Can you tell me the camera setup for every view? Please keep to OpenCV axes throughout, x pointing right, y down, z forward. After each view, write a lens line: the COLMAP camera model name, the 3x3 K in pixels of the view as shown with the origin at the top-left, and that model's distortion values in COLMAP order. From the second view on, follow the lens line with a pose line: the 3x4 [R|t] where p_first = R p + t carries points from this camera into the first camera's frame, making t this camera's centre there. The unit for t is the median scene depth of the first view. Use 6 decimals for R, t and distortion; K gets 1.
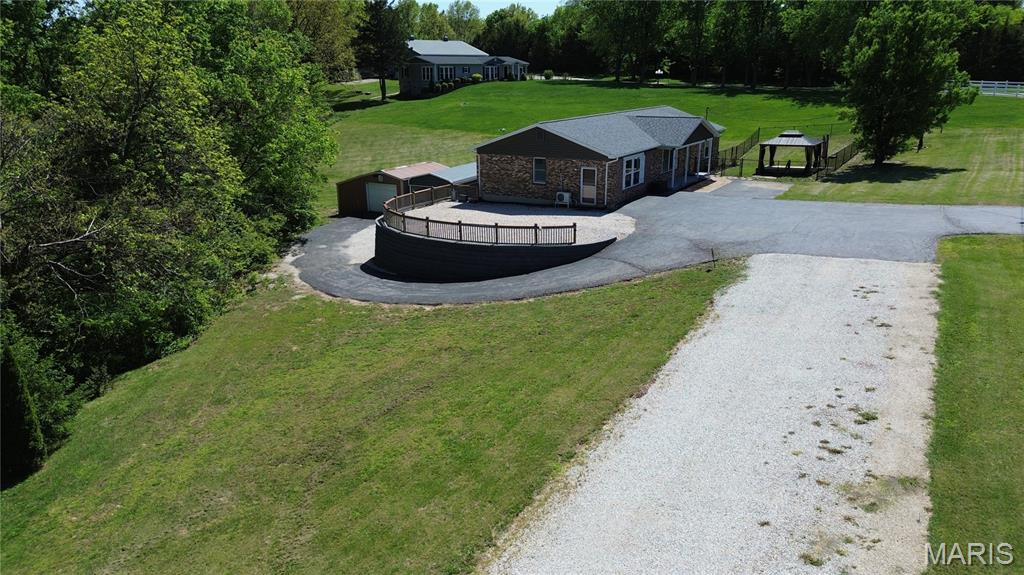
lens RADIAL K [[725.1, 0, 512.0], [0, 725.1, 287.5], [0, 0, 1]] dist [0.088319, -0.109321]
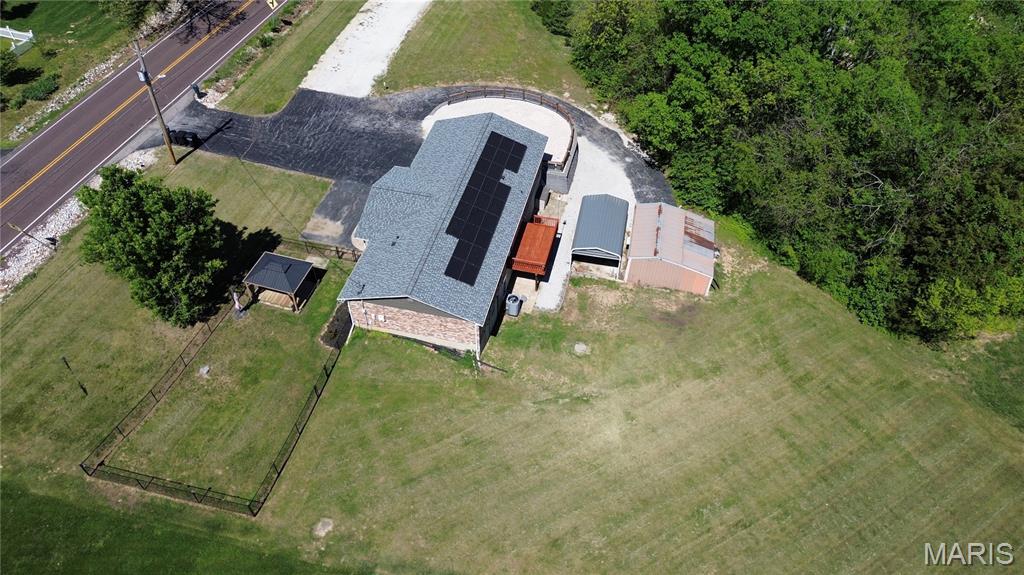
lens RADIAL K [[725.1, 0, 512.0], [0, 725.1, 287.5], [0, 0, 1]] dist [0.088319, -0.109321]
pose [[-0.952335, 0.227350, -0.203396, 0.444341], [-0.080060, 0.457109, 0.885800, -1.638365], [0.294361, 0.859862, -0.417120, 2.325122]]
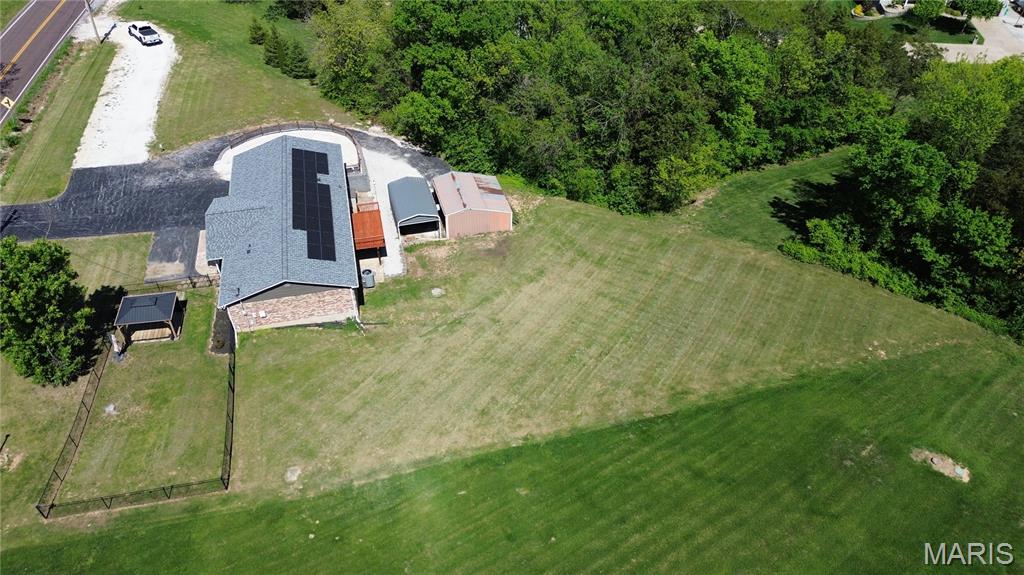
lens RADIAL K [[718.6, 0, 515.7], [0, 718.6, 293.3], [0, 0, 1]] dist [0.083044, -0.090303]
pose [[-0.710634, 0.477630, -0.516593, 0.813064], [-0.192519, 0.574220, 0.795743, -1.713054], [0.676709, 0.664936, -0.316107, 2.546622]]
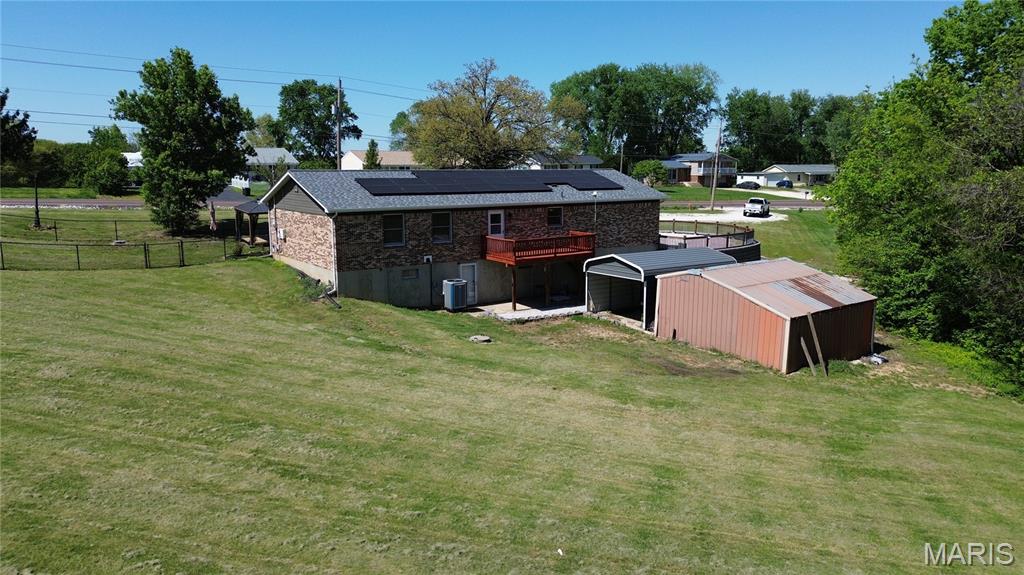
lens RADIAL K [[718.6, 0, 515.7], [0, 718.6, 293.3], [0, 0, 1]] dist [0.083044, -0.090303]
pose [[-0.918112, -0.056566, 0.392264, -0.334108], [0.121685, 0.901720, 0.414842, -0.654362], [-0.377178, 0.428604, -0.820997, 2.501328]]
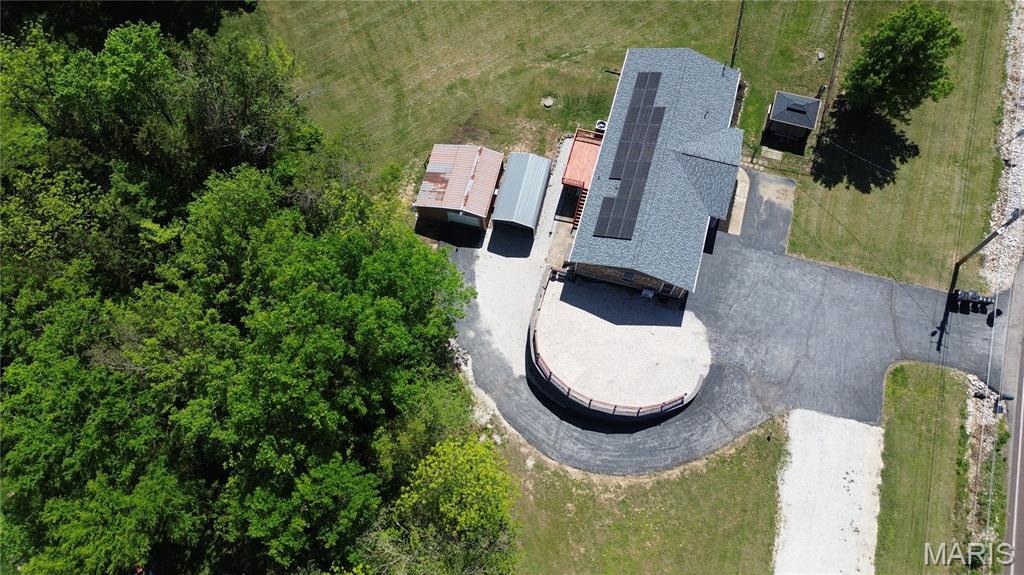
lens RADIAL K [[718.6, 0, 515.7], [0, 718.6, 293.3], [0, 0, 1]] dist [0.083044, -0.090303]
pose [[0.963558, -0.246971, 0.102772, -0.388457], [0.072685, 0.611462, 0.787928, -1.510847], [-0.257437, -0.751744, 0.607130, 0.276364]]
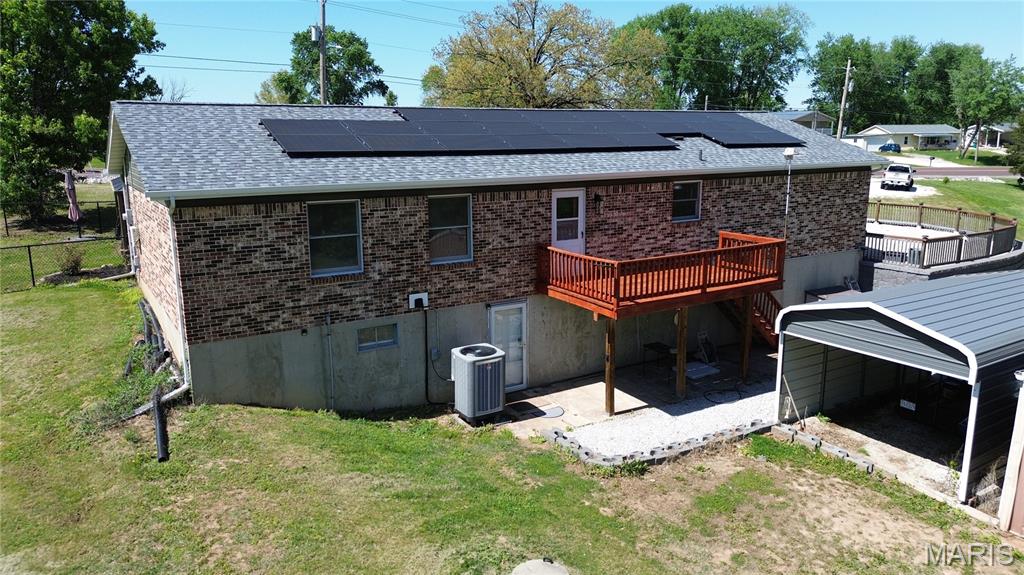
lens RADIAL K [[718.6, 0, 515.7], [0, 718.6, 293.3], [0, 0, 1]] dist [0.083044, -0.090303]
pose [[-0.893360, -0.082198, 0.441759, -0.076254], [0.139058, 0.884289, 0.445753, -0.491000], [-0.427283, 0.459648, -0.778558, 2.022946]]
